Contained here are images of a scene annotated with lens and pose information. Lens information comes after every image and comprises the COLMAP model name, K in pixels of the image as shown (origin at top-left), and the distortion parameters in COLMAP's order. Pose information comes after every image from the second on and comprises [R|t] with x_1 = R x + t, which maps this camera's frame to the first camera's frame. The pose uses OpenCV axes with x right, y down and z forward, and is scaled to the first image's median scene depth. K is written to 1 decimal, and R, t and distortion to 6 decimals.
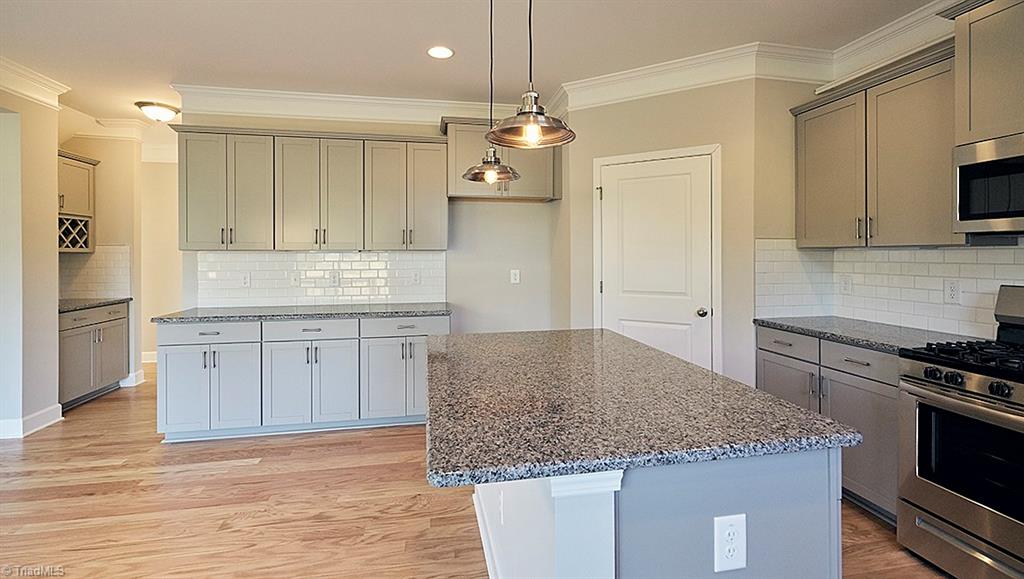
lens RADIAL K [[455.4, 0, 514.2], [0, 455.4, 256.8], [0, 0, 1]] dist [0.002752, 0.000300]
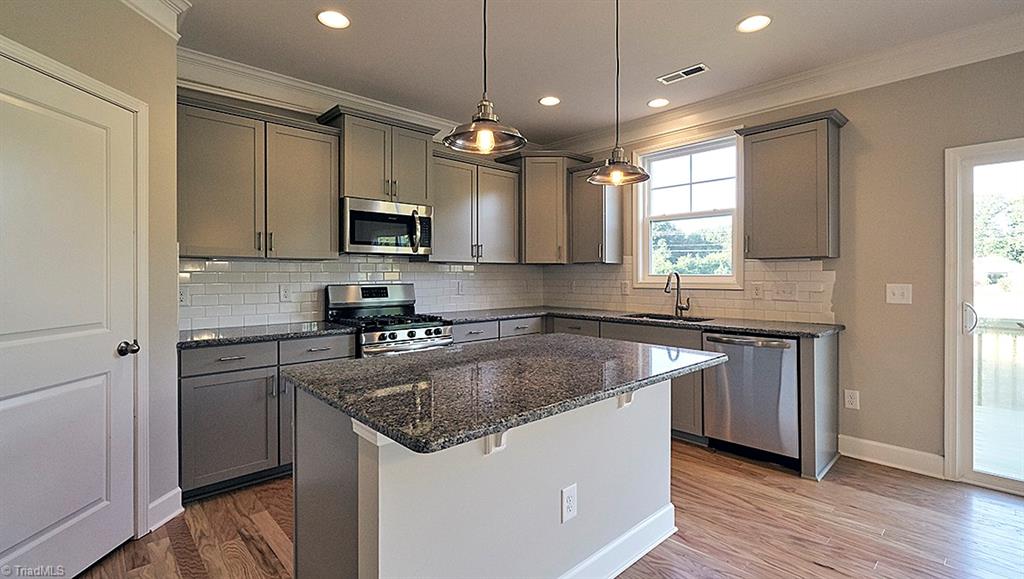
lens RADIAL K [[458.0, 0, 515.3], [0, 458.0, 275.1], [0, 0, 1]] dist [0.000545, 0.000040]
pose [[-0.526730, -0.001924, 0.850030, -0.577754], [0.006071, 0.999963, 0.006026, 0.019583], [-0.850011, 0.008334, -0.526699, 1.139089]]
